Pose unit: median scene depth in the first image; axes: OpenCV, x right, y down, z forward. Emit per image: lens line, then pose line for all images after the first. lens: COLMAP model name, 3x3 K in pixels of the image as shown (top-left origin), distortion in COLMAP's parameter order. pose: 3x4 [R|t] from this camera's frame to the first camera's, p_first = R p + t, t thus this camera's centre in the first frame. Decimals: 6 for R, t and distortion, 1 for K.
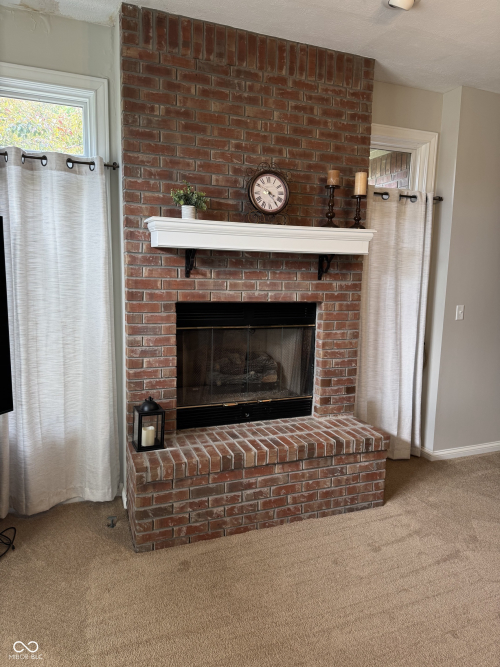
lens RADIAL K [[466.0, 0, 251.2], [0, 466.0, 333.8], [0, 0, 1]] dist [0.032422, -0.043531]
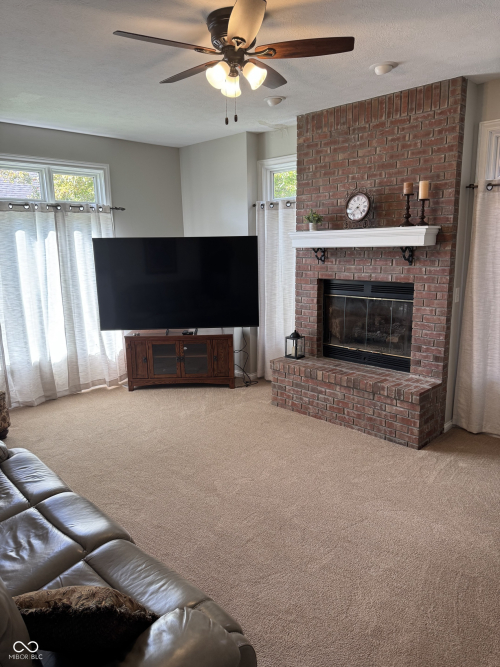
lens RADIAL K [[466.0, 0, 247.3], [0, 466.0, 337.4], [0, 0, 1]] dist [0.032422, -0.043531]
pose [[0.414531, 0.148308, -0.897869, 1.259762], [-0.104676, 0.987853, 0.114844, -0.024081], [0.903995, 0.046379, 0.425020, 0.057669]]
